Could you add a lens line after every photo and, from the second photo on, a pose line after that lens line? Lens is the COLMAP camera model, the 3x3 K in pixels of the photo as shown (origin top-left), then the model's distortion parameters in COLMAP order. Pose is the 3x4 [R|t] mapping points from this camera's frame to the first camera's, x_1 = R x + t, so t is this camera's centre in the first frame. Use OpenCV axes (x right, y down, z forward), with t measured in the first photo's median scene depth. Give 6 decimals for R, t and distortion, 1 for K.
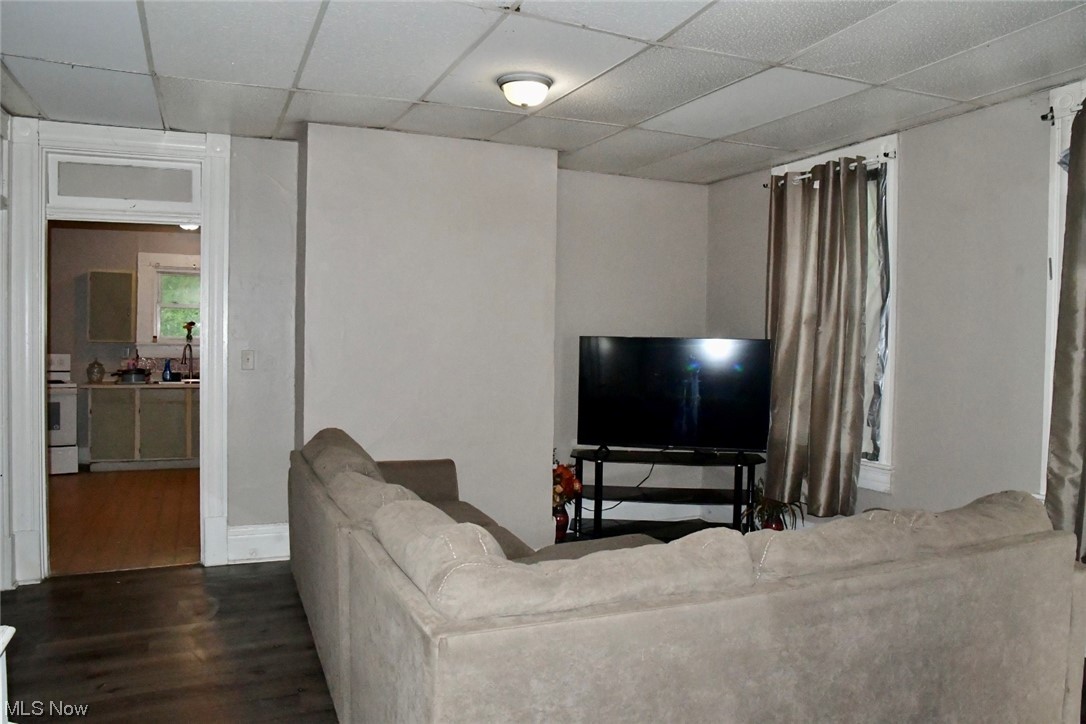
lens RADIAL K [[767.2, 0, 543.0], [0, 767.2, 362.0], [0, 0, 1]] dist [-0.122082, 0.071608]
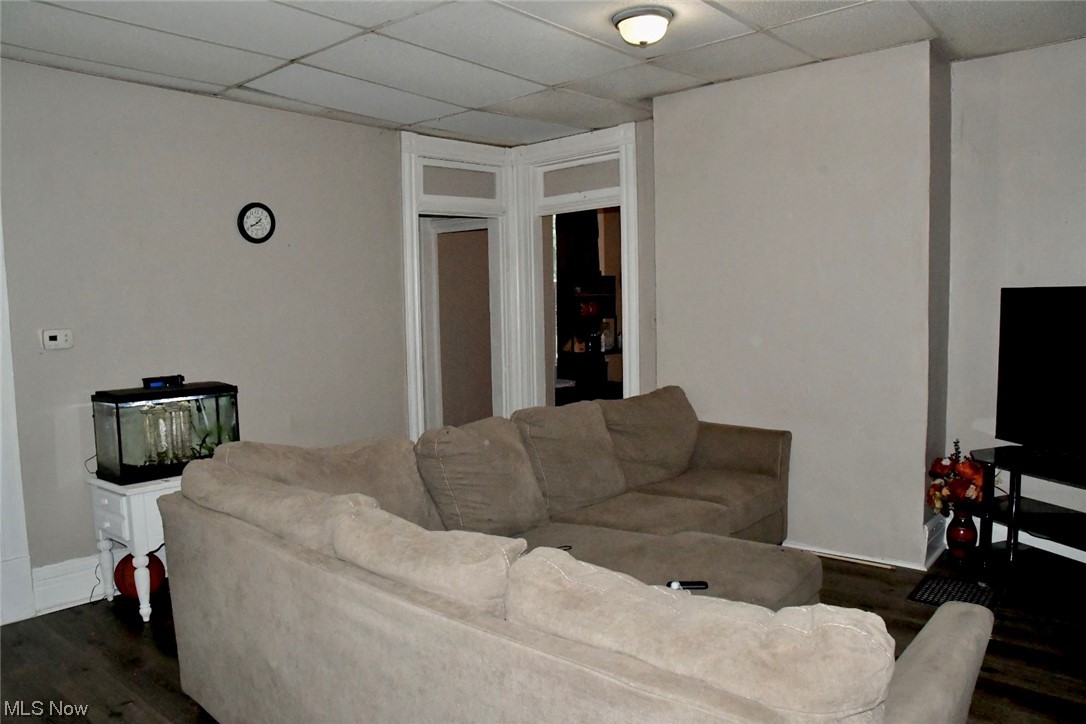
lens RADIAL K [[758.9, 0, 514.6], [0, 758.9, 362.7], [0, 0, 1]] dist [-0.117180, 0.064731]
pose [[0.406939, 0.051343, -0.912011, 0.329244], [-0.005212, 0.998533, 0.053889, 0.001152], [0.913440, -0.017176, 0.406610, 0.210012]]
